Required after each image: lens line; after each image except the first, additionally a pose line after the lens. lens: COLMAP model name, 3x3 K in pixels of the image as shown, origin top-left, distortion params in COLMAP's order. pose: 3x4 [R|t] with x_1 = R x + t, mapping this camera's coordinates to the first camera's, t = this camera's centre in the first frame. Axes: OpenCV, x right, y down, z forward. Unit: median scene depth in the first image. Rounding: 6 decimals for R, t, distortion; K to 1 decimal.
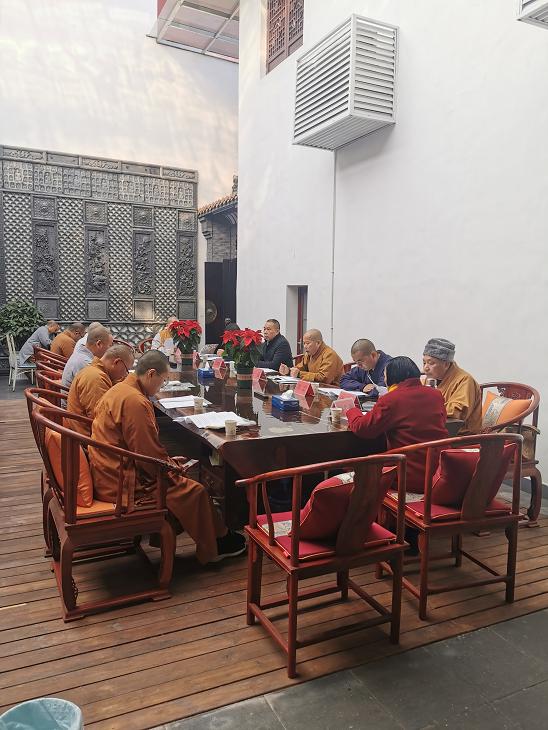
lens RADIAL K [[550.3, 0, 276.9], [0, 550.3, 366.0], [0, 0, 1]] dist [0.052413, -0.069190]
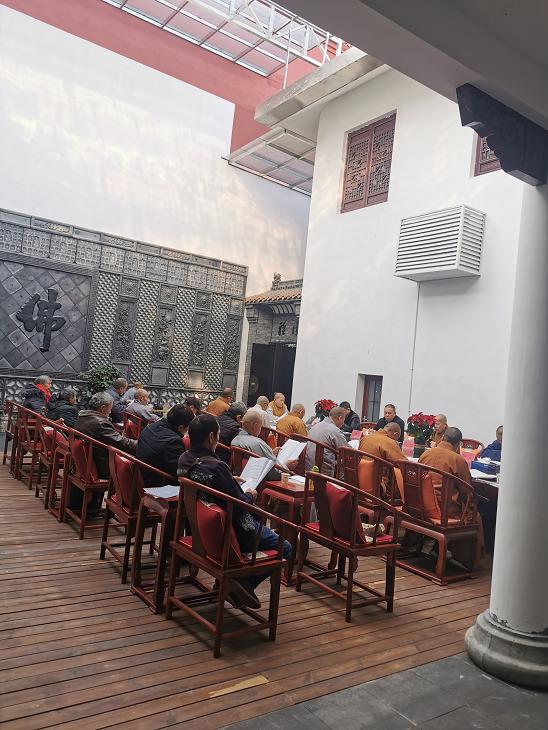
lens RADIAL K [[550.3, 0, 273.6], [0, 550.3, 361.5], [0, 0, 1]] dist [0.052413, -0.069190]
pose [[0.983308, 0.081842, 0.162502, -0.397162], [-0.059868, 0.988926, -0.135795, 0.011803], [-0.171816, 0.123800, 0.977319, -0.220861]]
